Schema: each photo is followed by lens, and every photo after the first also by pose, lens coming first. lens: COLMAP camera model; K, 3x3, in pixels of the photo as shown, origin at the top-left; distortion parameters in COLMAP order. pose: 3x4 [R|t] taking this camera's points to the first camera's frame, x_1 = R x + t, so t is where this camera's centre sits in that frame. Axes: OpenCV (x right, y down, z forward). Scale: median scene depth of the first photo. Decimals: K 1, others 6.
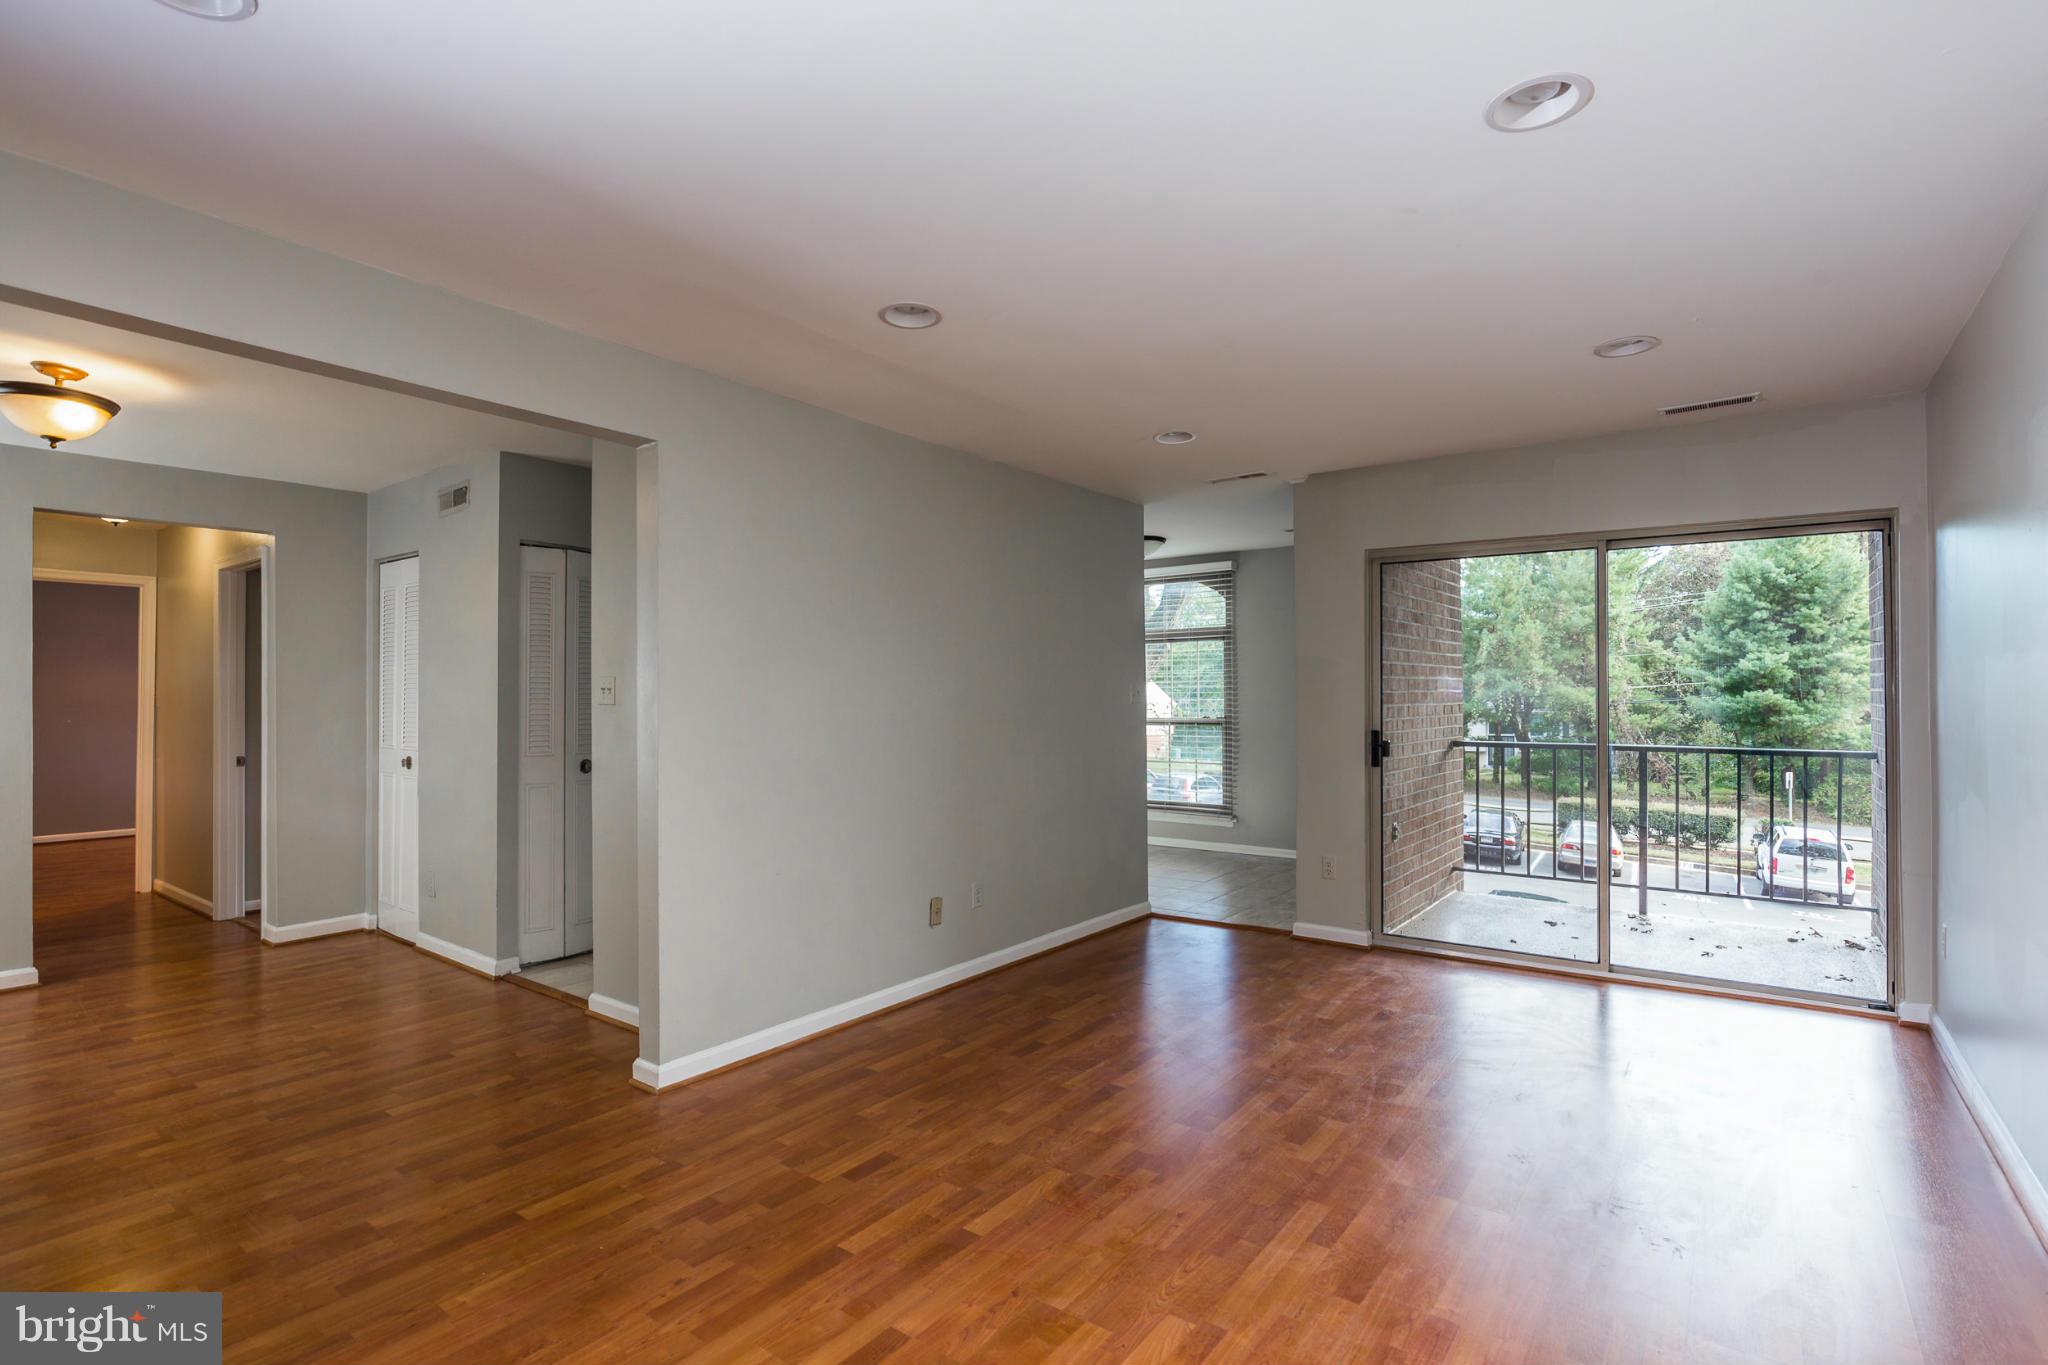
lens RADIAL K [[981.6, 0, 1053.2], [0, 981.6, 692.0], [0, 0, 1]] dist [-0.021752, 0.000091]
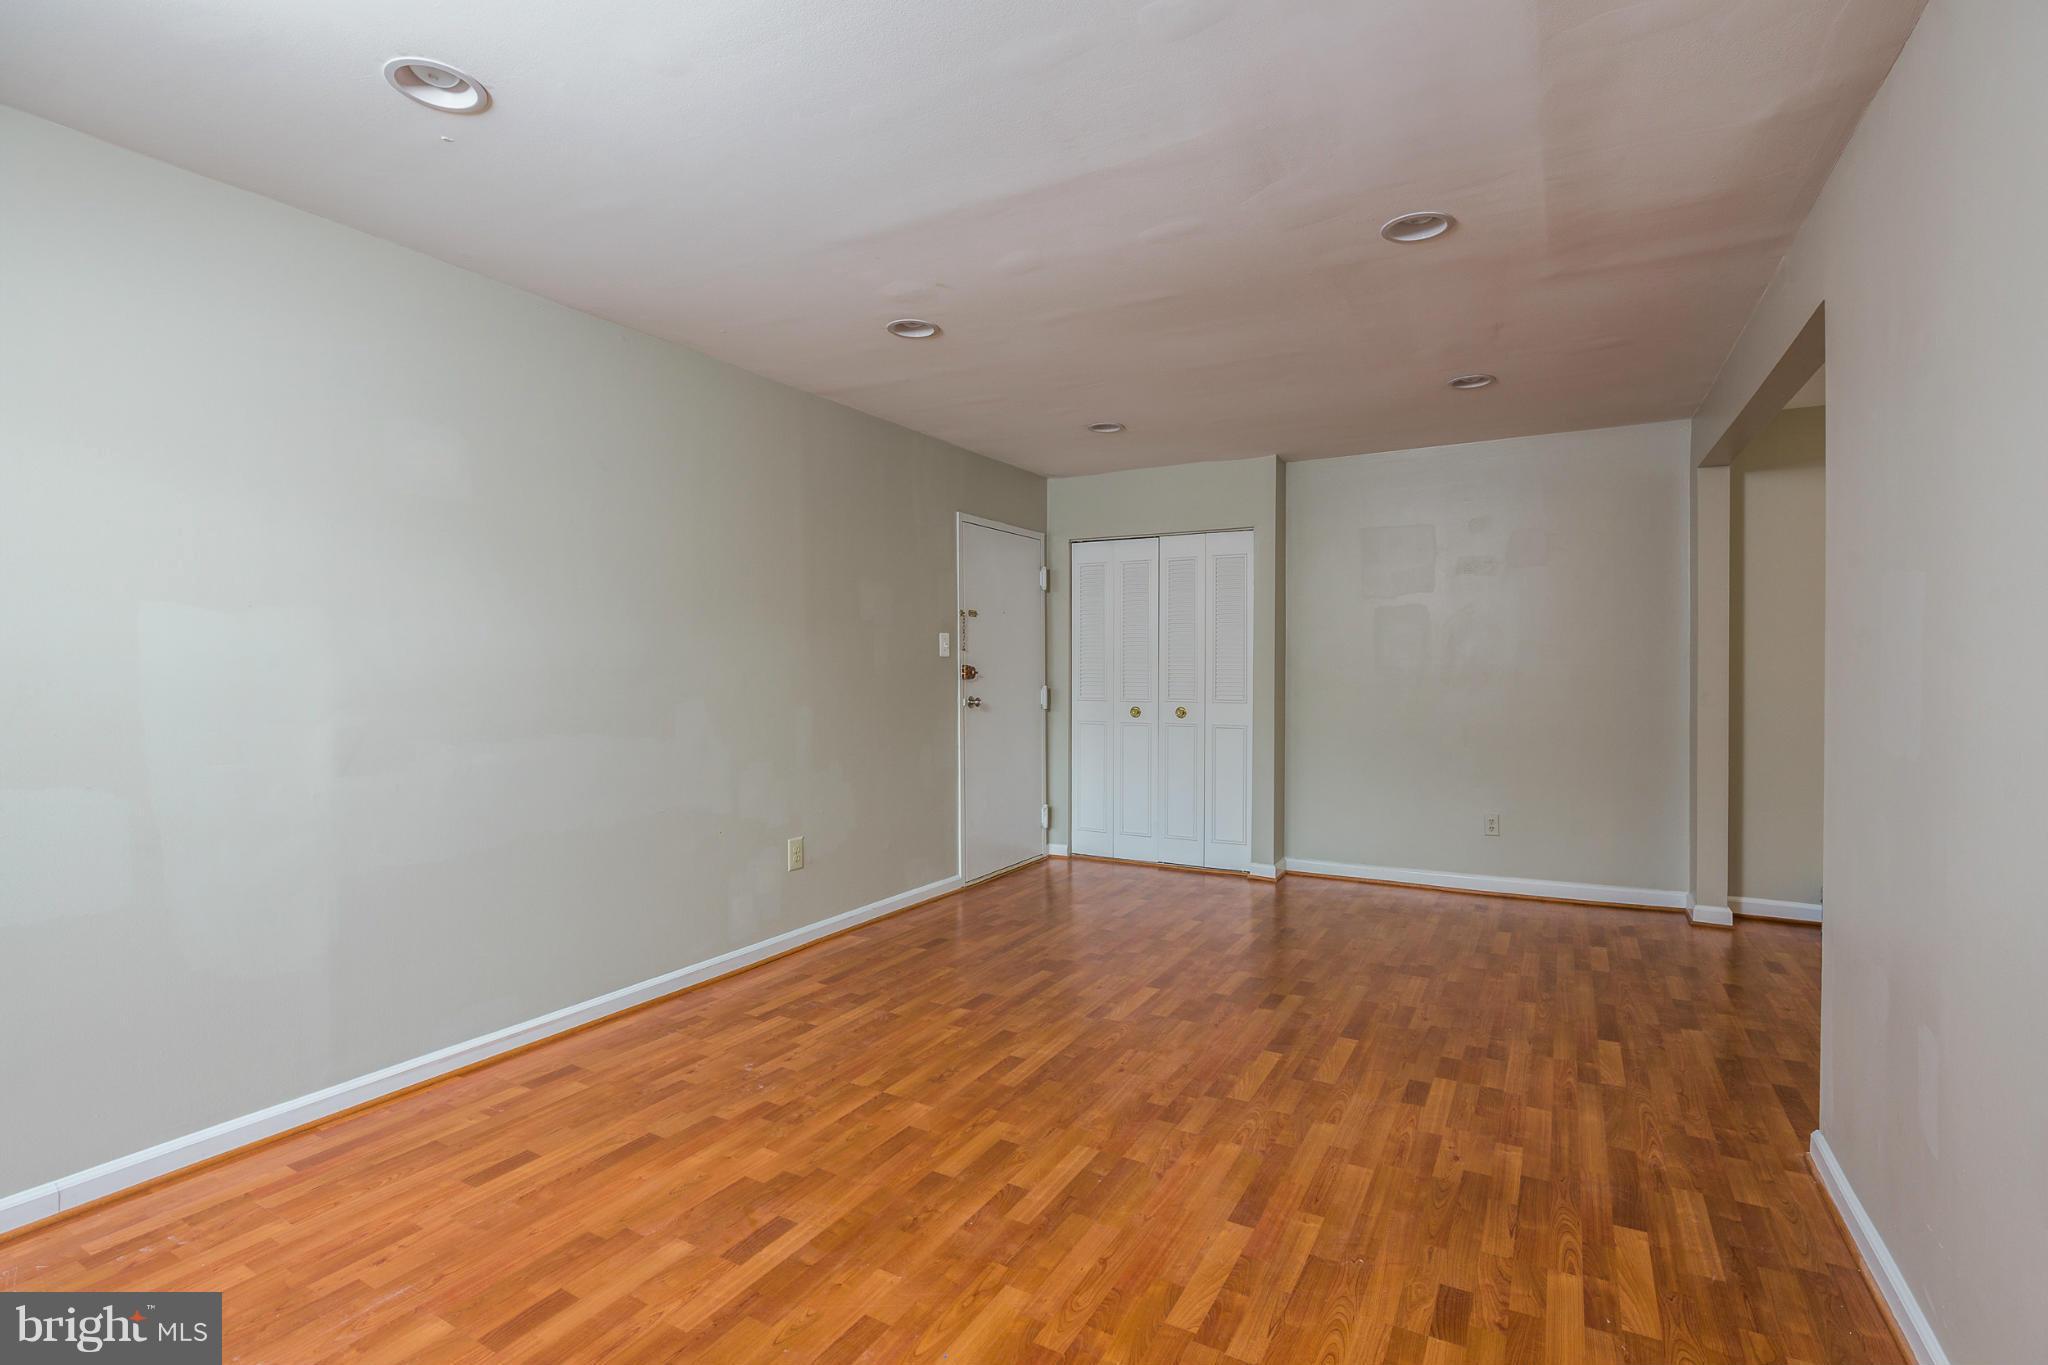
lens RADIAL K [[945.2, 0, 1021.3], [0, 945.2, 666.8], [0, 0, 1]] dist [-0.020432, 0.000114]
pose [[-0.995302, 0.005081, -0.096687, 0.327520], [0.005465, 0.999978, -0.003705, 0.026043], [0.096666, -0.004216, -0.995308, 1.932372]]
